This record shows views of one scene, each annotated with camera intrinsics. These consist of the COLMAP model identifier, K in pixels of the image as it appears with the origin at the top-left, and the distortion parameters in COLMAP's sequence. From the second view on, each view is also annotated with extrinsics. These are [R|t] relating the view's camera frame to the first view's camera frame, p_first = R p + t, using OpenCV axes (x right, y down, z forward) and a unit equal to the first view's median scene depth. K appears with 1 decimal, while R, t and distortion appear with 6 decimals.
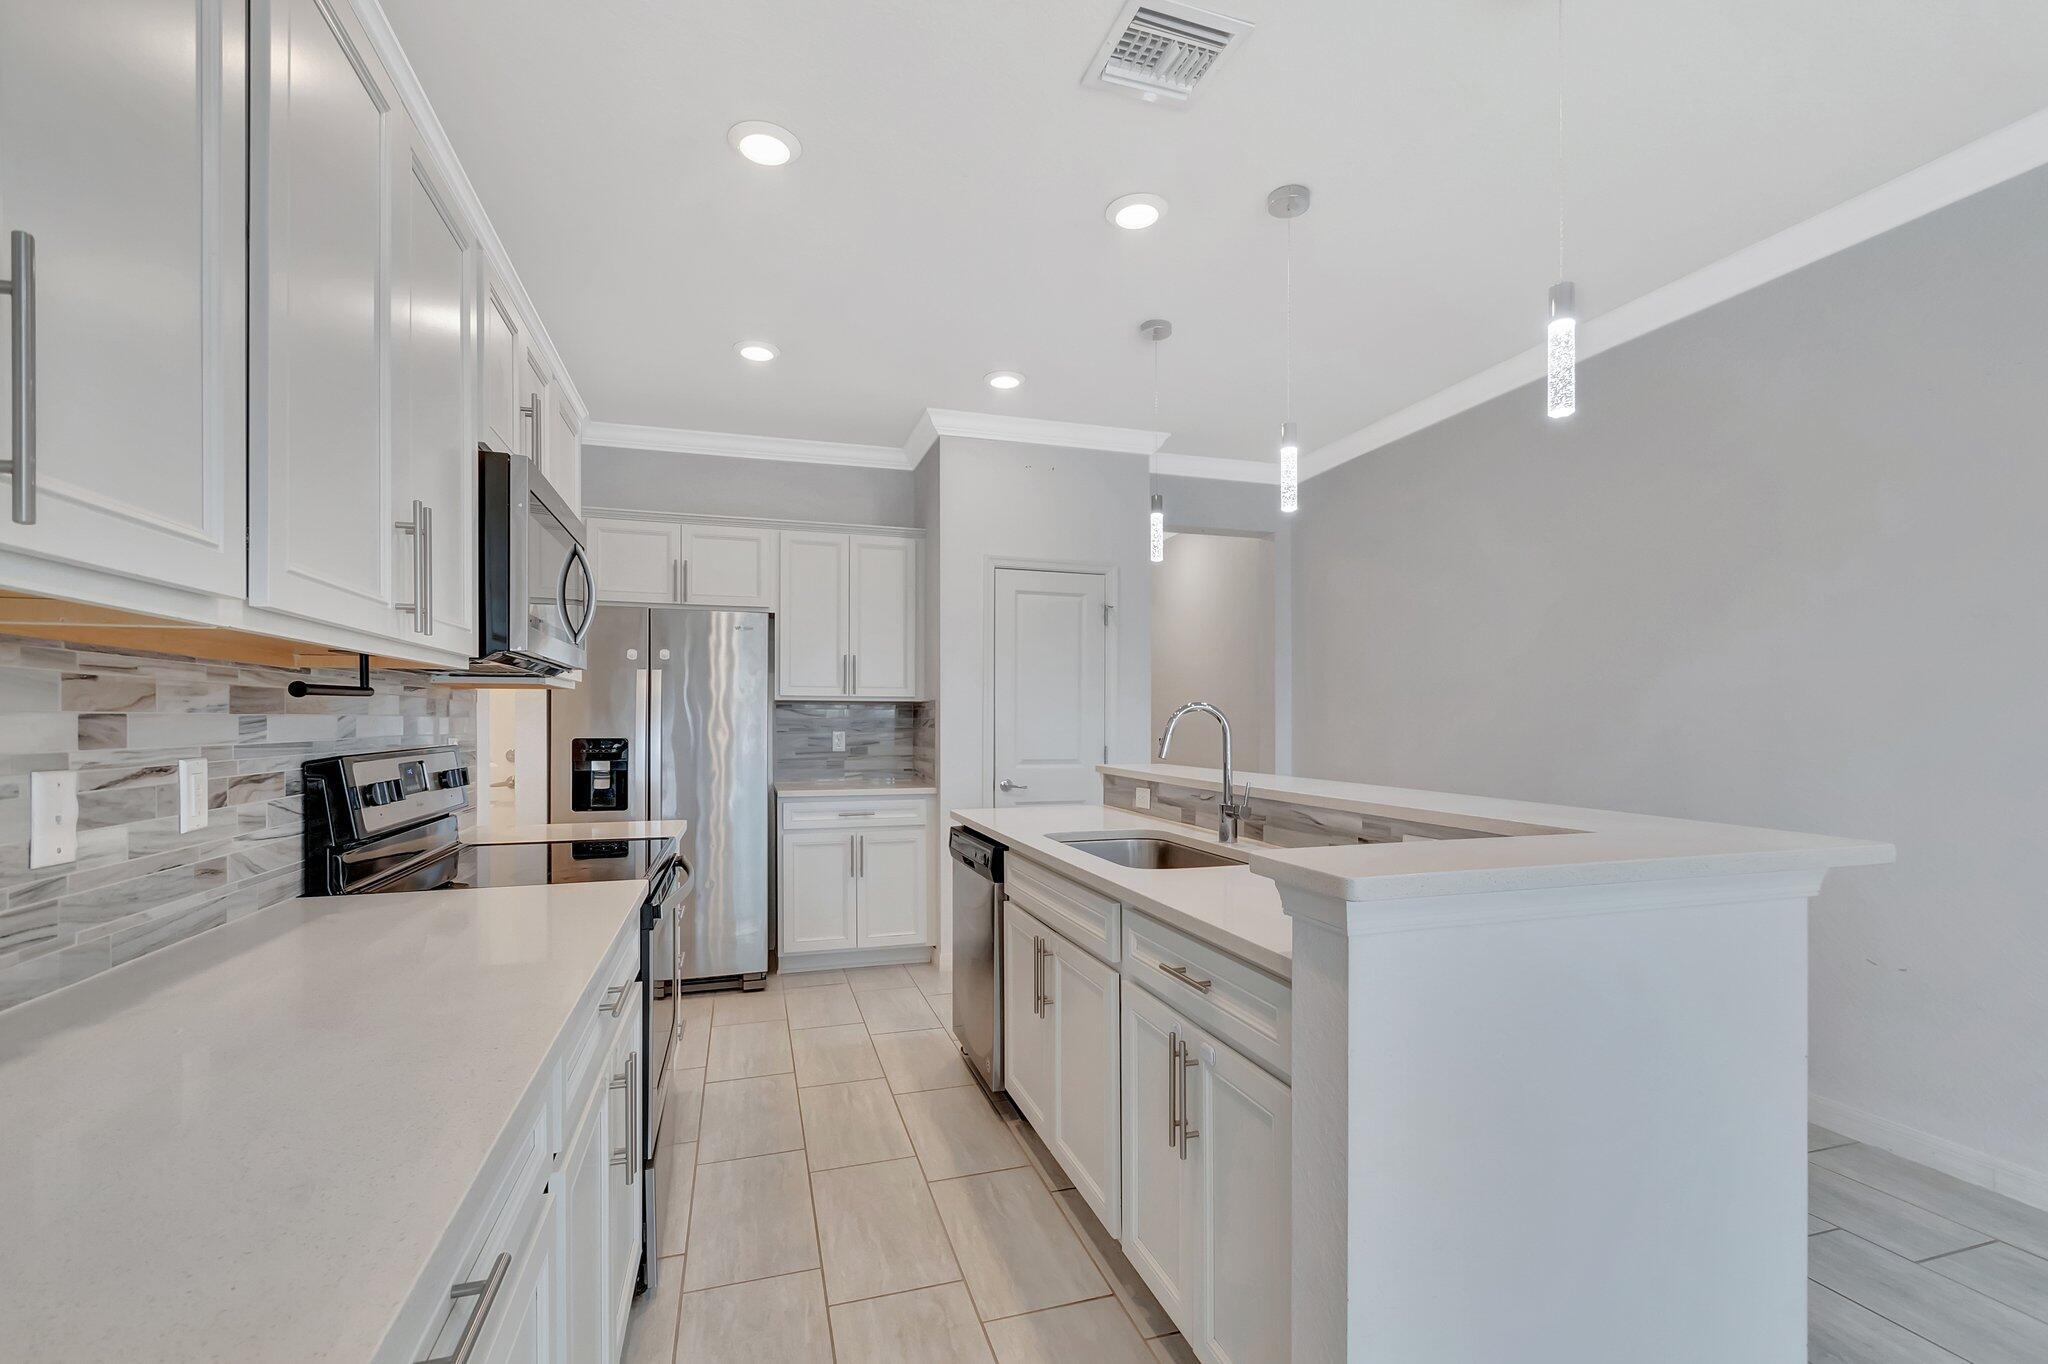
lens RADIAL K [[905.8, 0, 1037.1], [0, 905.8, 725.7], [0, 0, 1]] dist [0.004548, -0.004236]
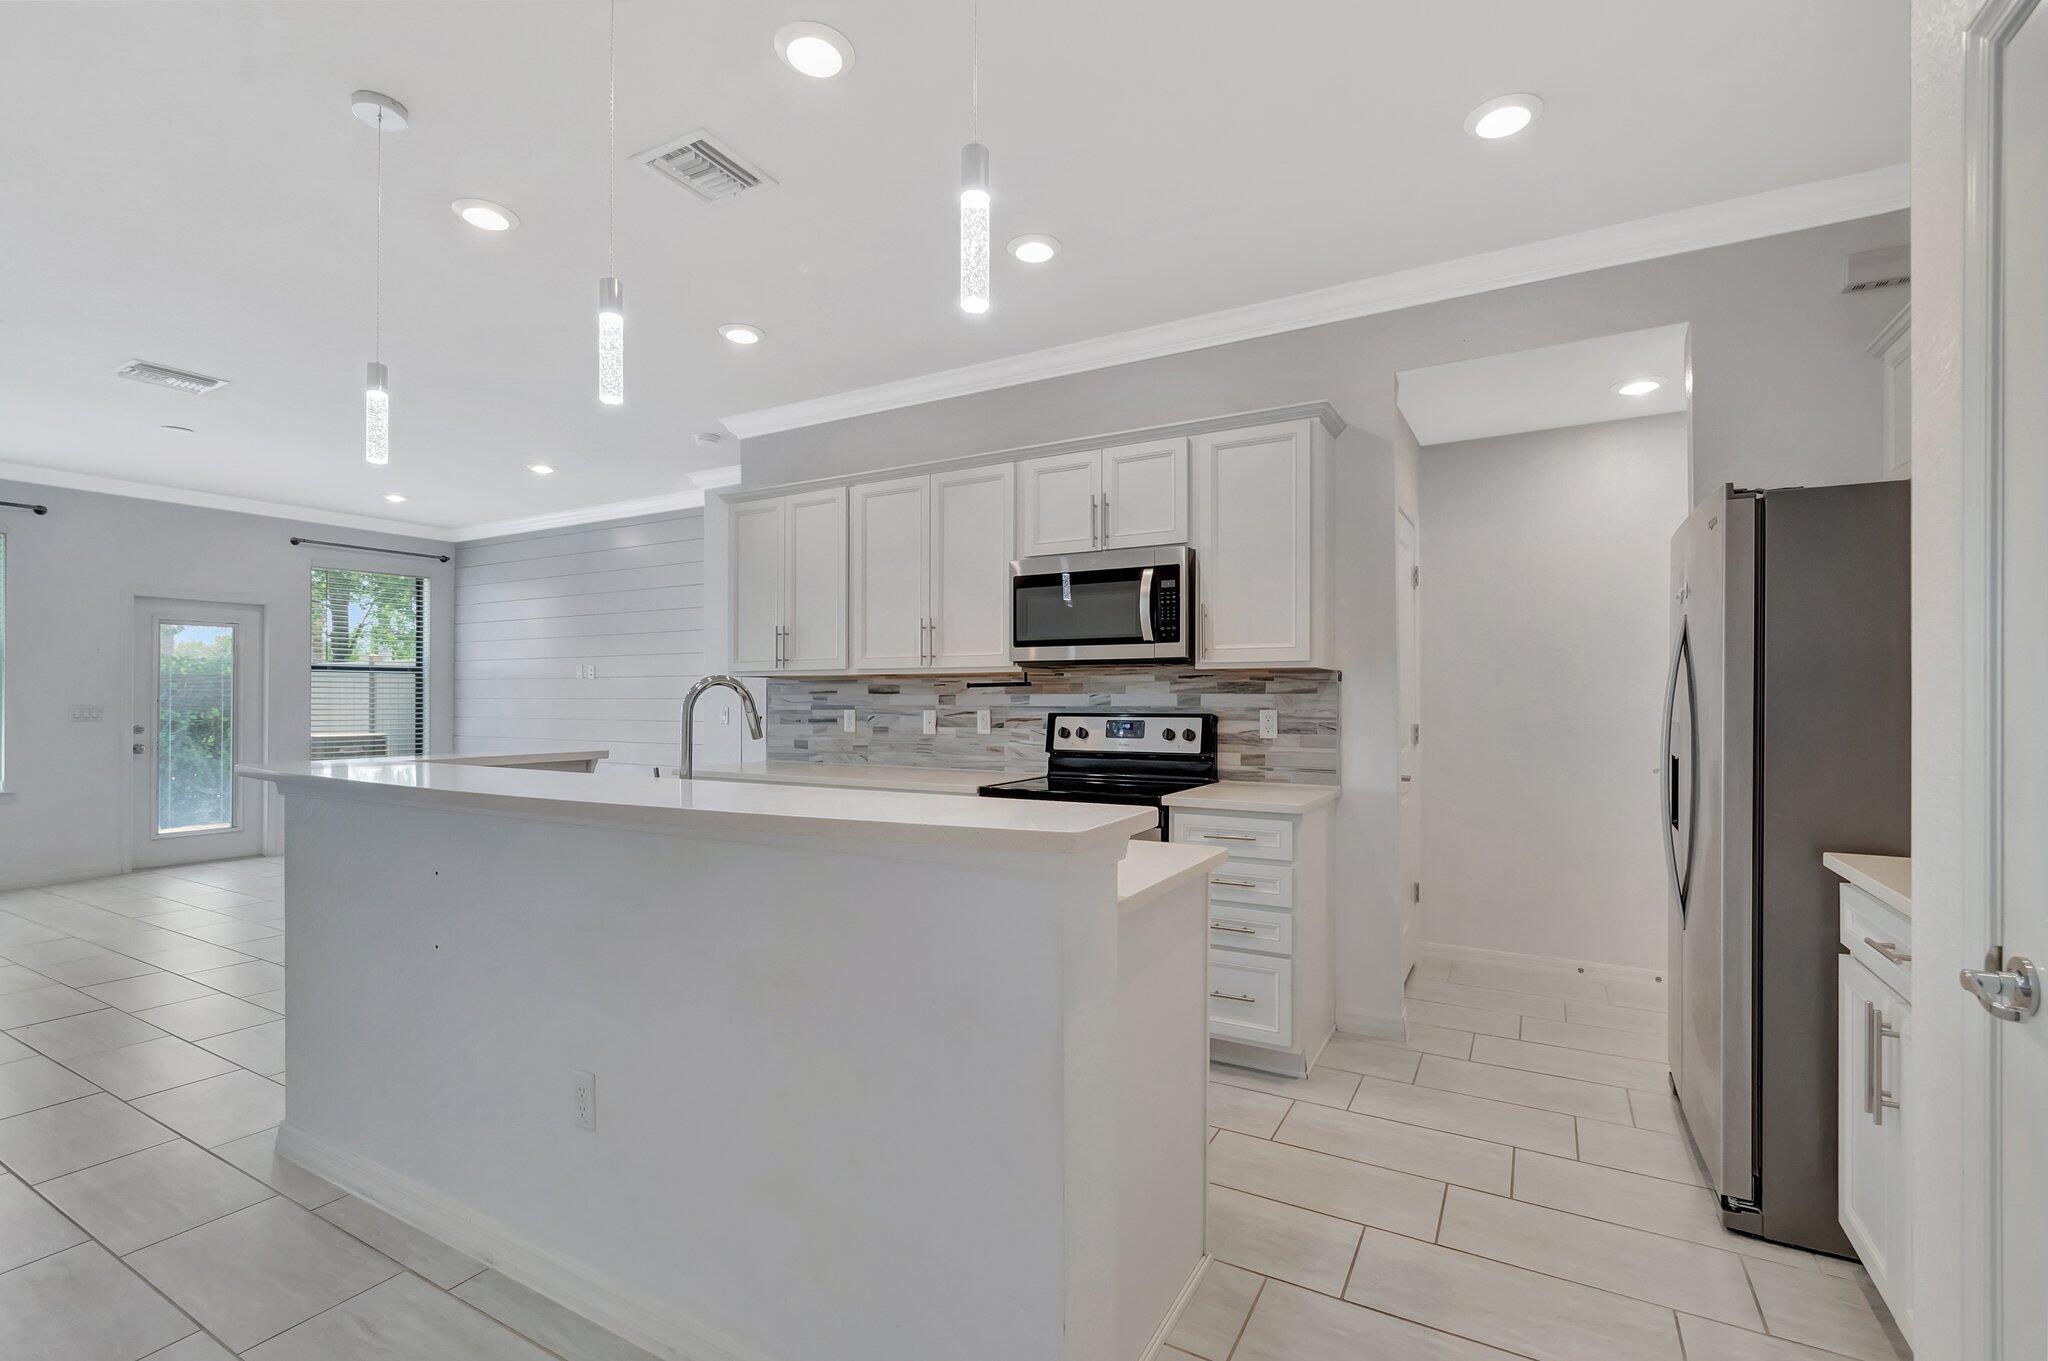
lens RADIAL K [[905.8, 0, 1032.4], [0, 905.8, 694.2], [0, 0, 1]] dist [0.004548, -0.004236]
pose [[-0.729264, -0.002241, -0.684229, 0.411387], [-0.003874, 0.999992, 0.000853, -0.007623], [0.684221, 0.003273, -0.729267, 1.368450]]
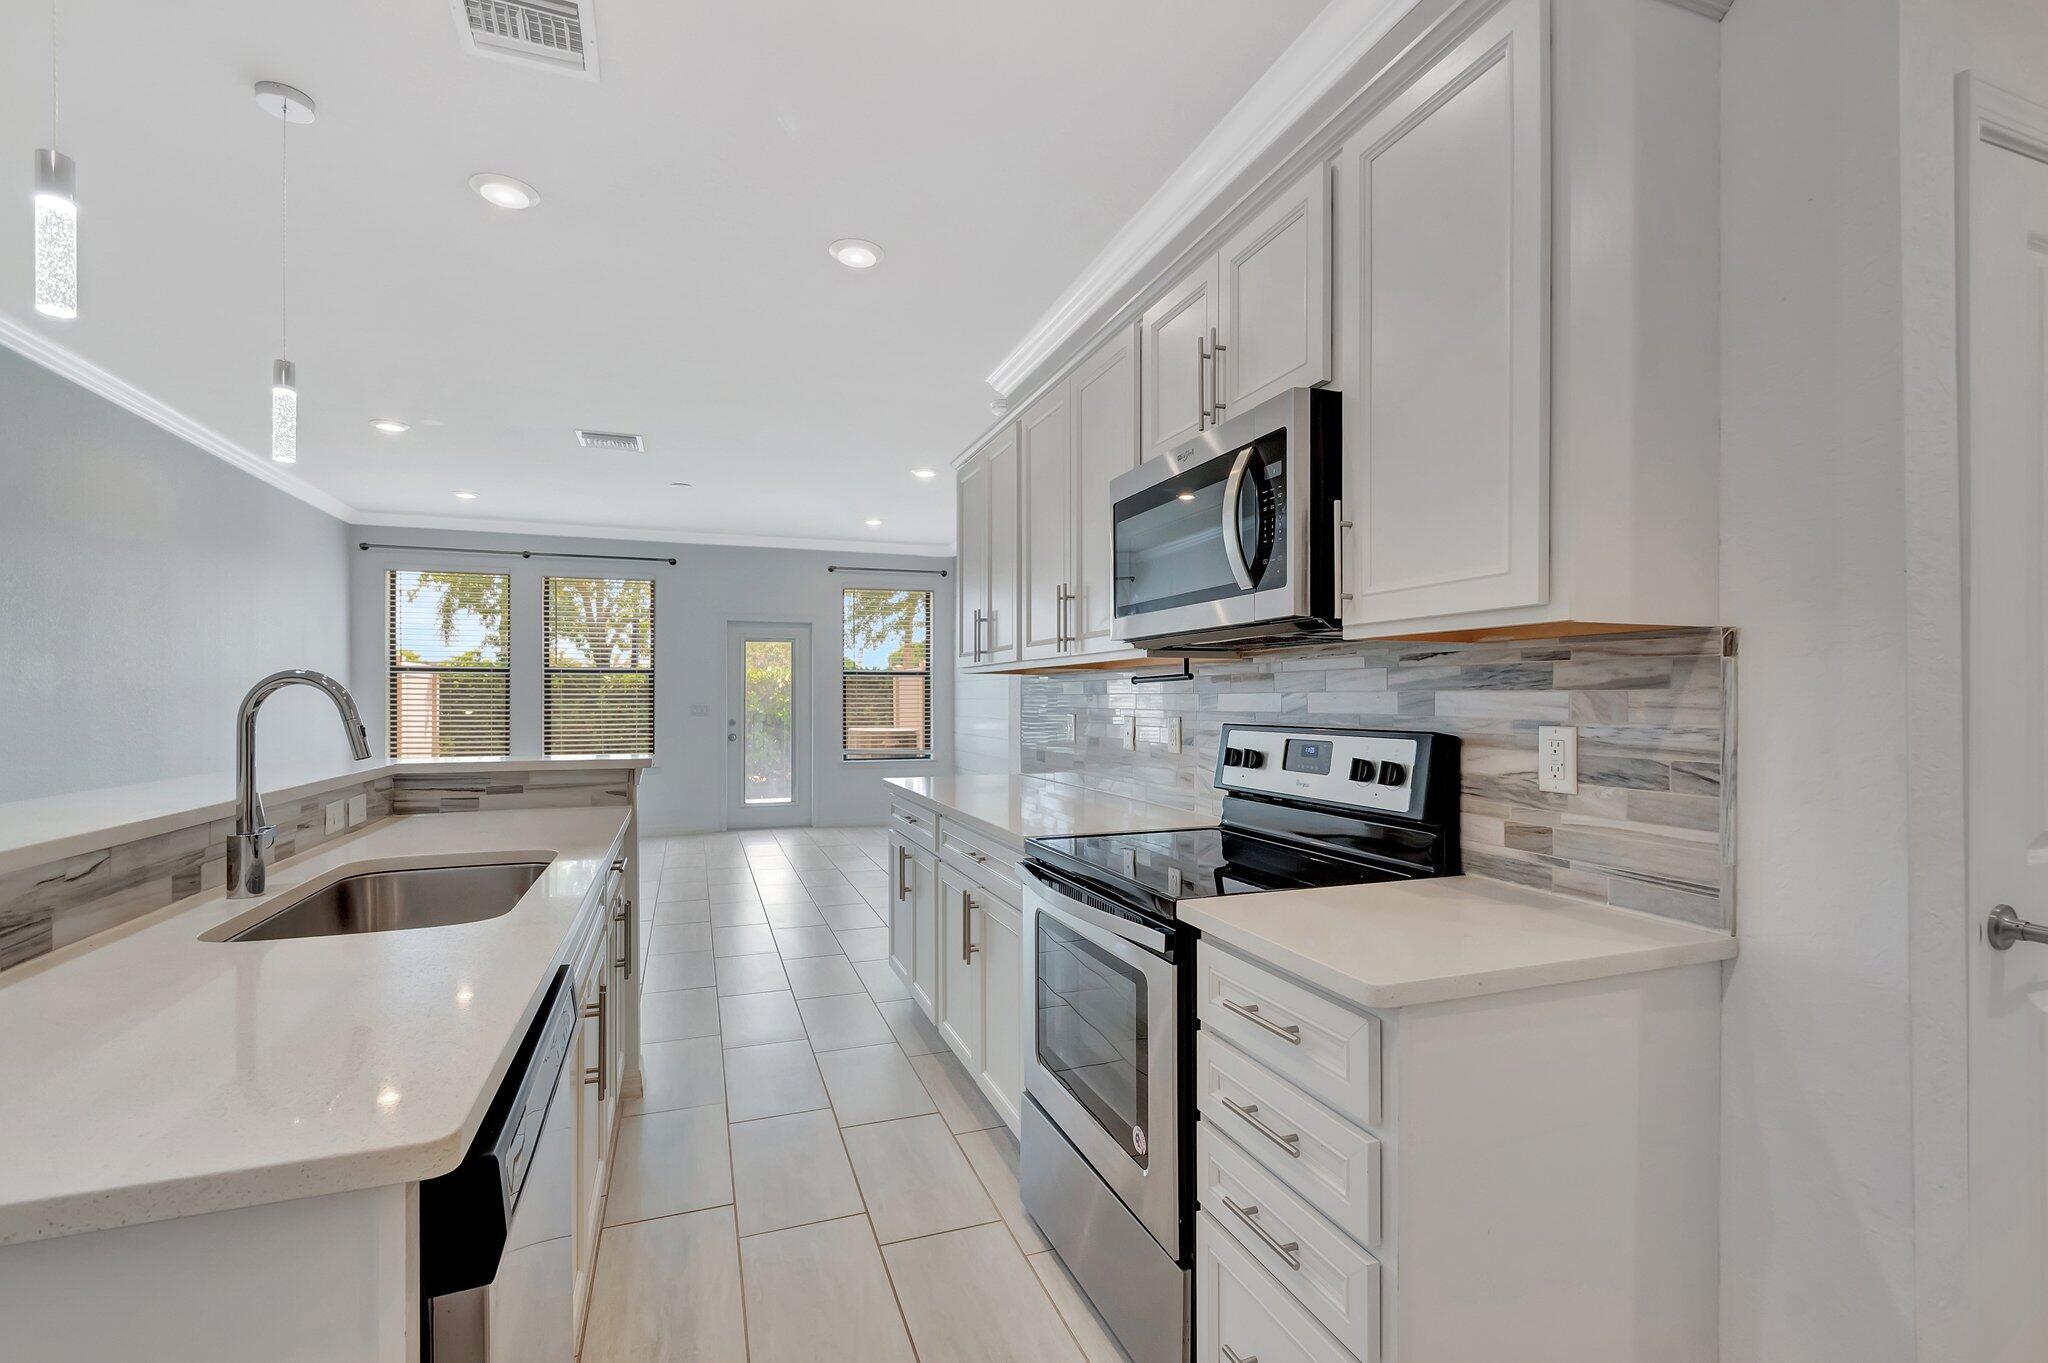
lens RADIAL K [[905.8, 0, 1036.7], [0, 905.8, 697.2], [0, 0, 1]] dist [0.004548, -0.004236]
pose [[-0.998524, 0.001175, -0.054304, -0.219367], [0.000886, 0.999985, 0.005352, -0.007243], [0.054310, 0.005296, -0.998510, 1.232728]]
